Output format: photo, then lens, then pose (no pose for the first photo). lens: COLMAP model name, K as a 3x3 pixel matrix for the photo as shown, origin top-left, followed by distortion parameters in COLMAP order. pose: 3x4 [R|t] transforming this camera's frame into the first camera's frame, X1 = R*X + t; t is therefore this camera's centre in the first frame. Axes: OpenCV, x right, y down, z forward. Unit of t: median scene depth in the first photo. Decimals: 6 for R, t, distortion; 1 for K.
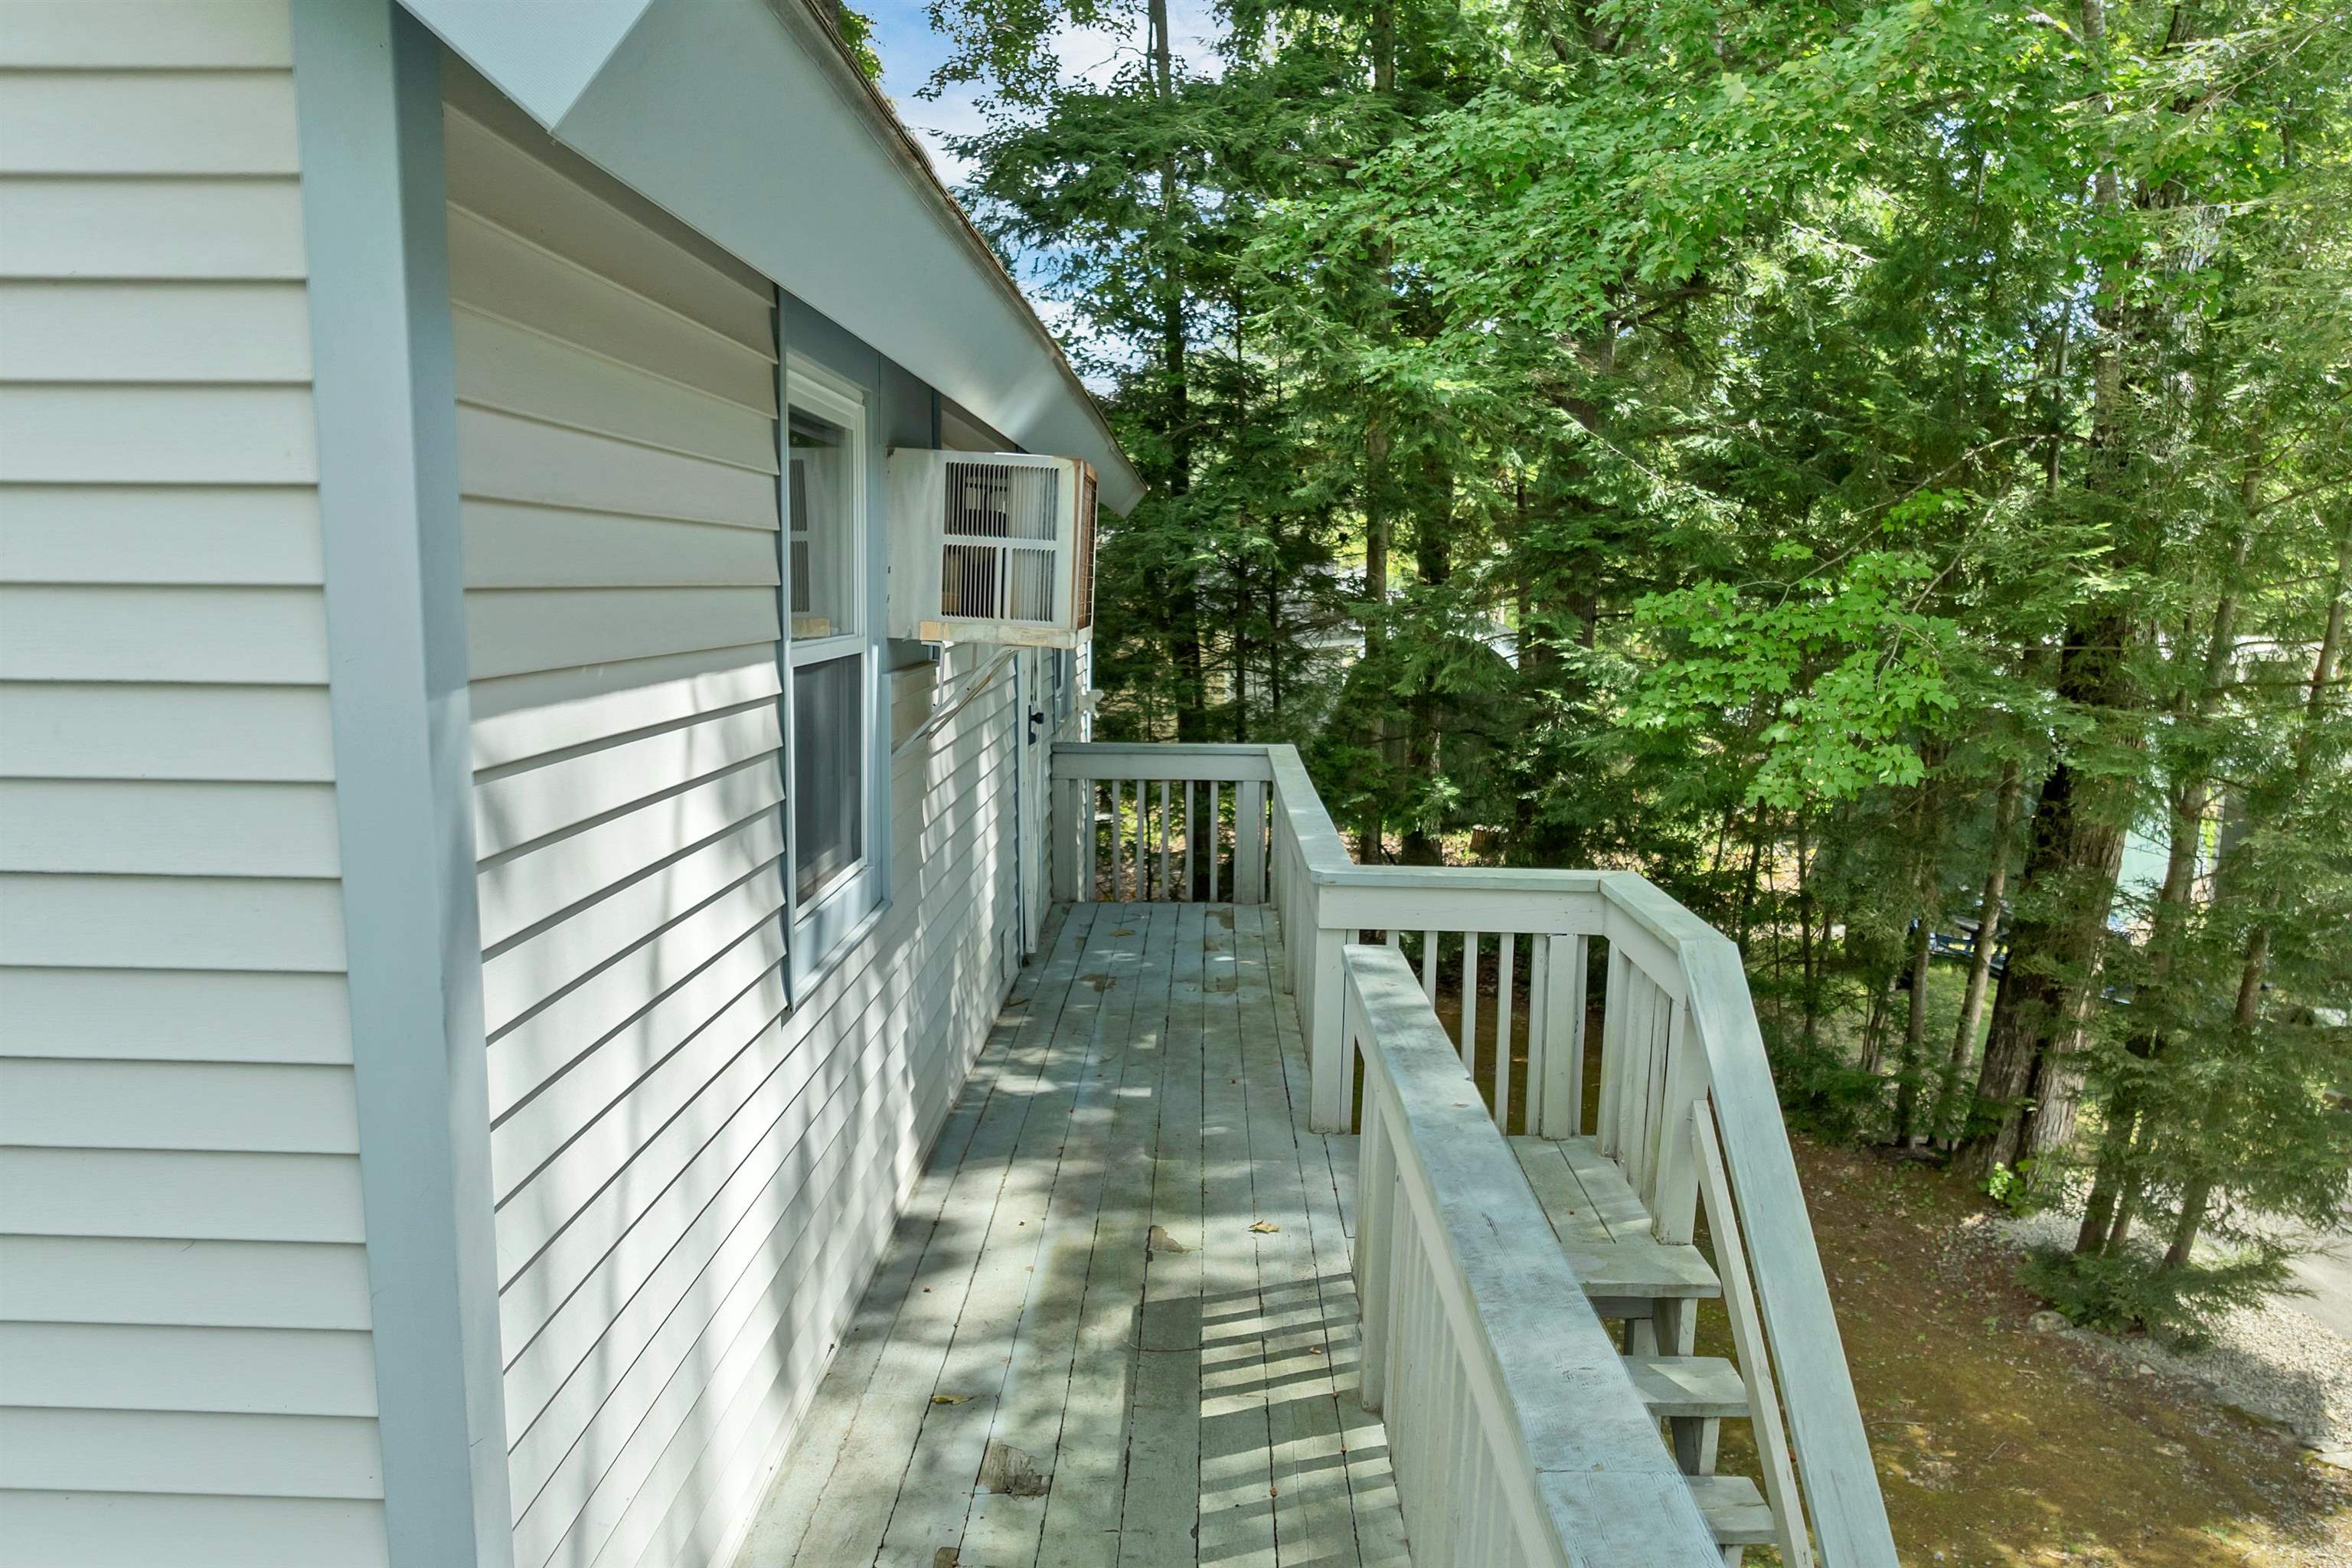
lens RADIAL K [[1732.0, 0, 1188.9], [0, 1732.0, 821.6], [0, 0, 1]] dist [-0.027236, 0.000805]
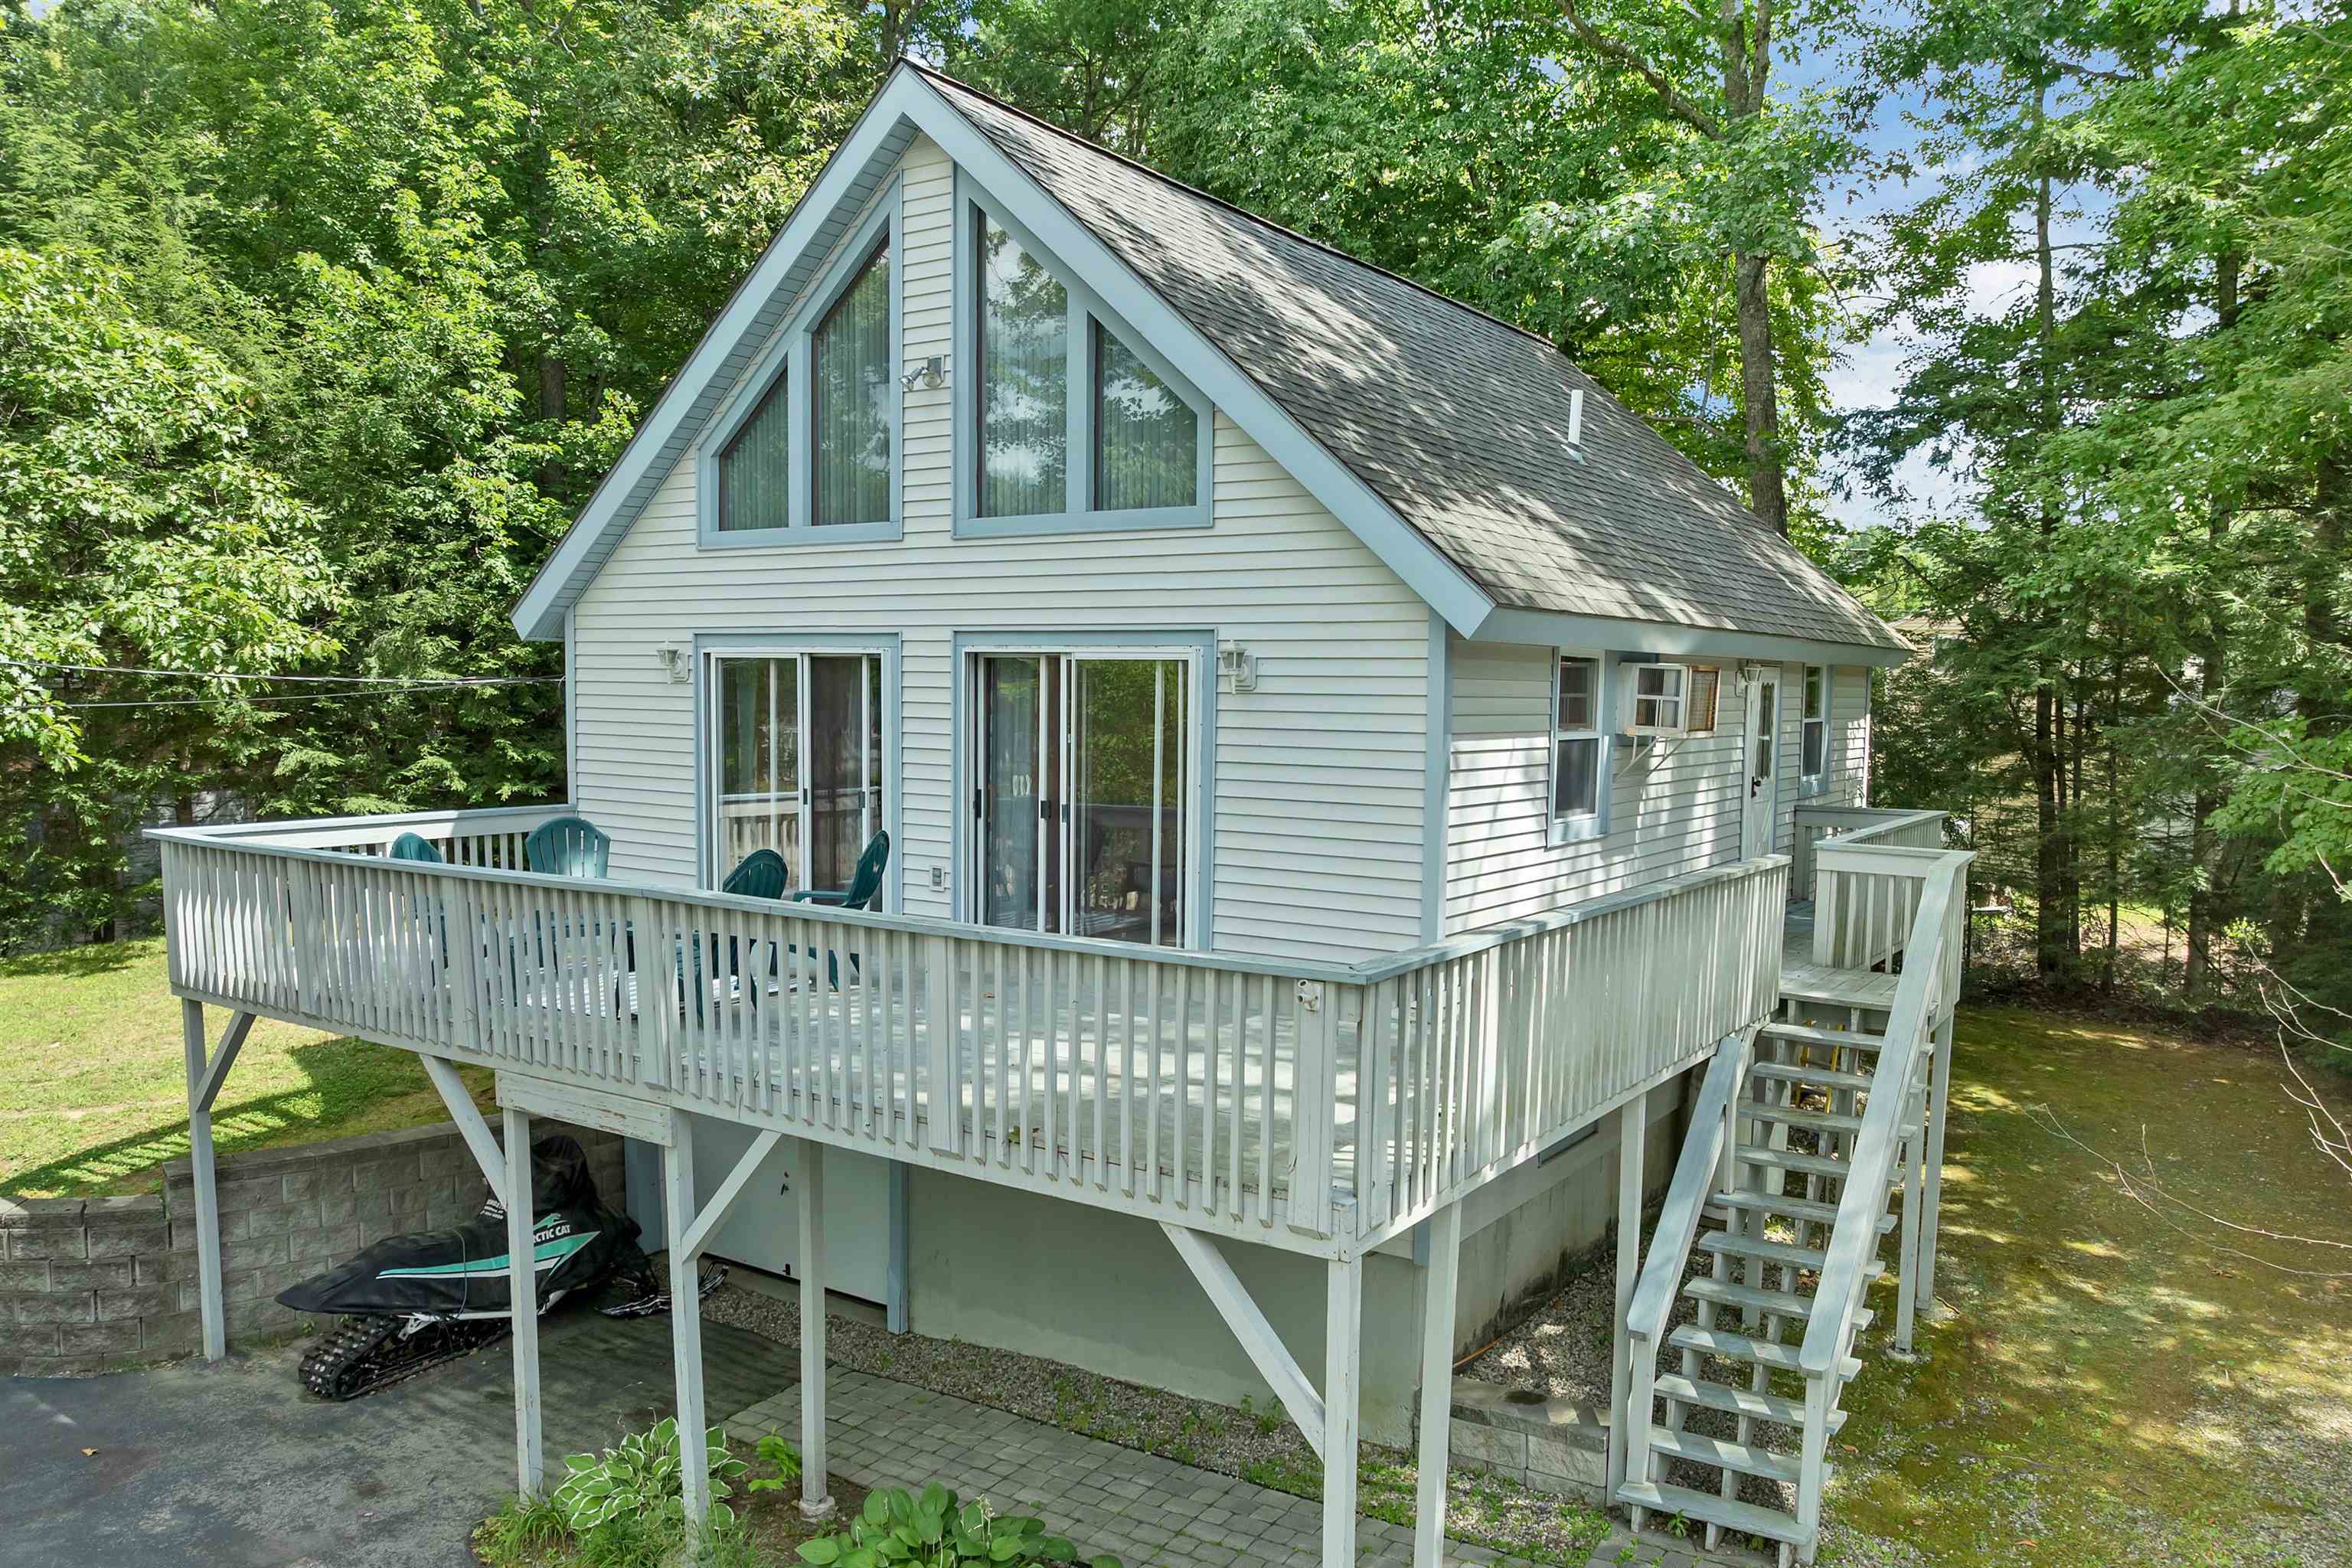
lens RADIAL K [[1709.4, 0, 1182.5], [0, 1709.4, 838.2], [0, 0, 1]] dist [-0.030203, -0.002667]
pose [[0.831150, 0.042977, -0.554385, 0.618617], [-0.076677, 0.996342, -0.037717, 0.171643], [0.550736, 0.073857, 0.831406, -1.287493]]
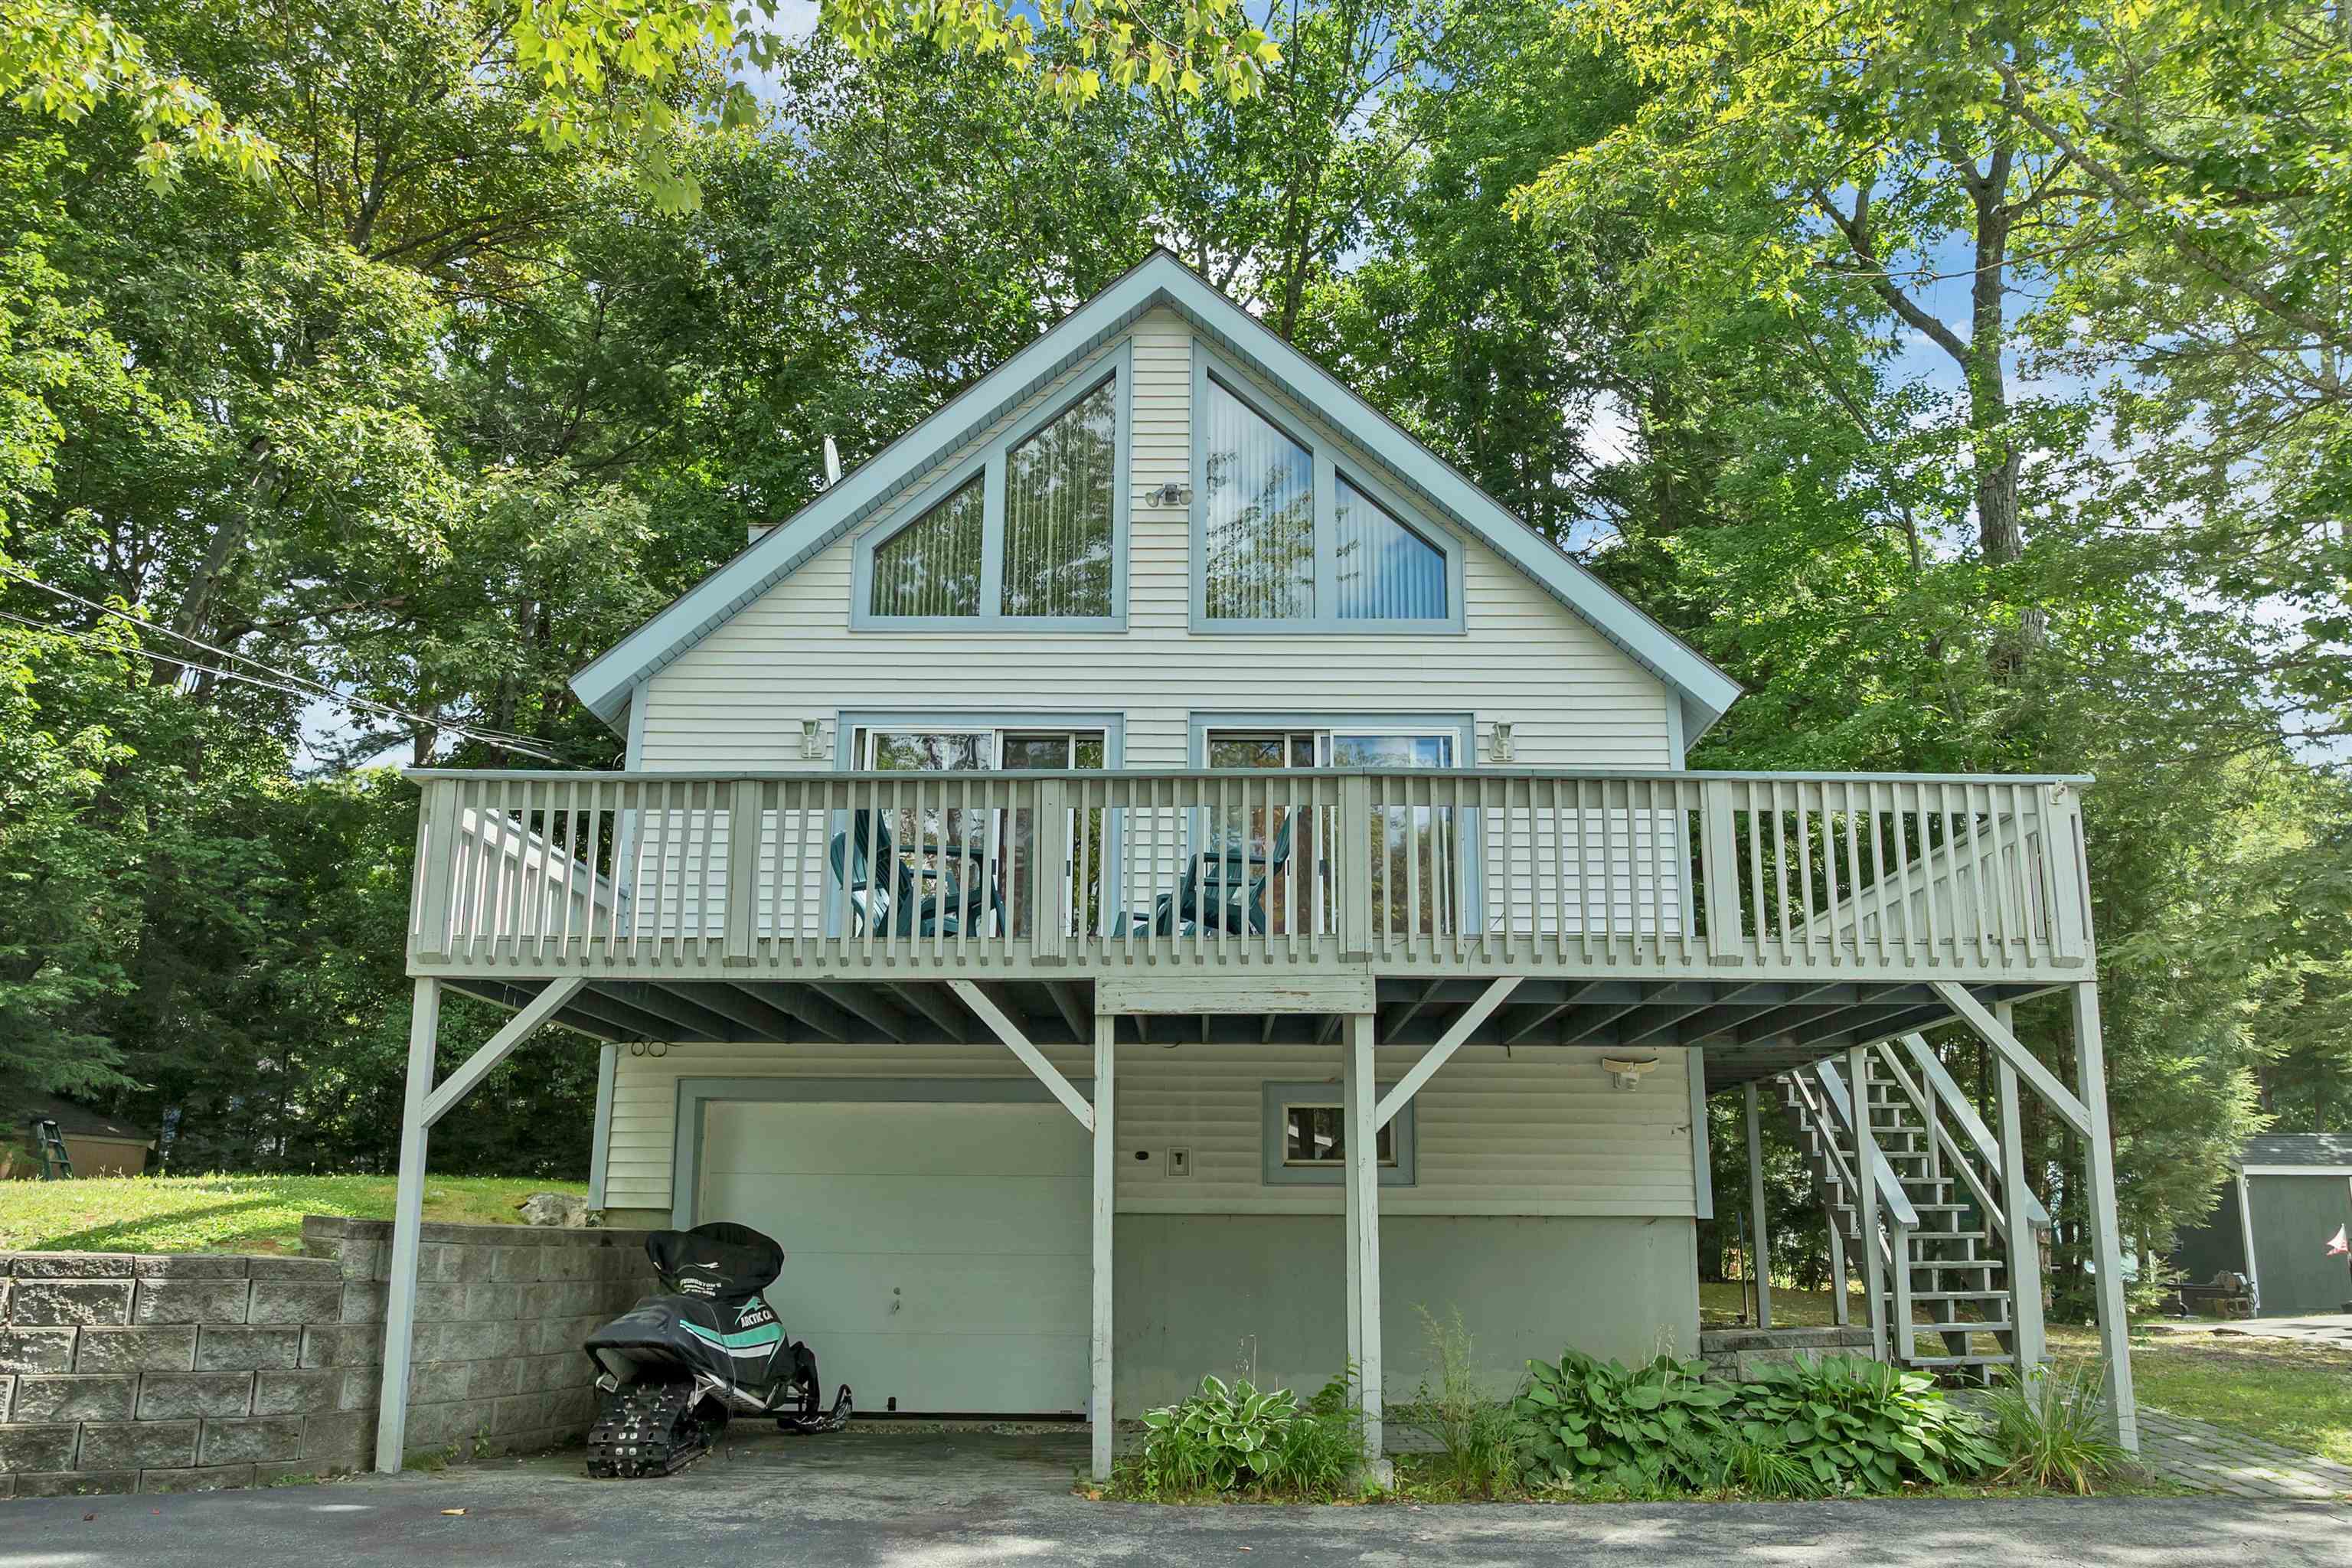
lens RADIAL K [[1732.0, 0, 1188.9], [0, 1732.0, 821.6], [0, 0, 1]] dist [-0.027236, 0.000805]
pose [[0.999941, -0.010726, 0.001889, -0.796911], [0.010652, 0.927015, -0.374873, 0.879868], [0.002270, 0.374871, 0.927074, -1.838967]]
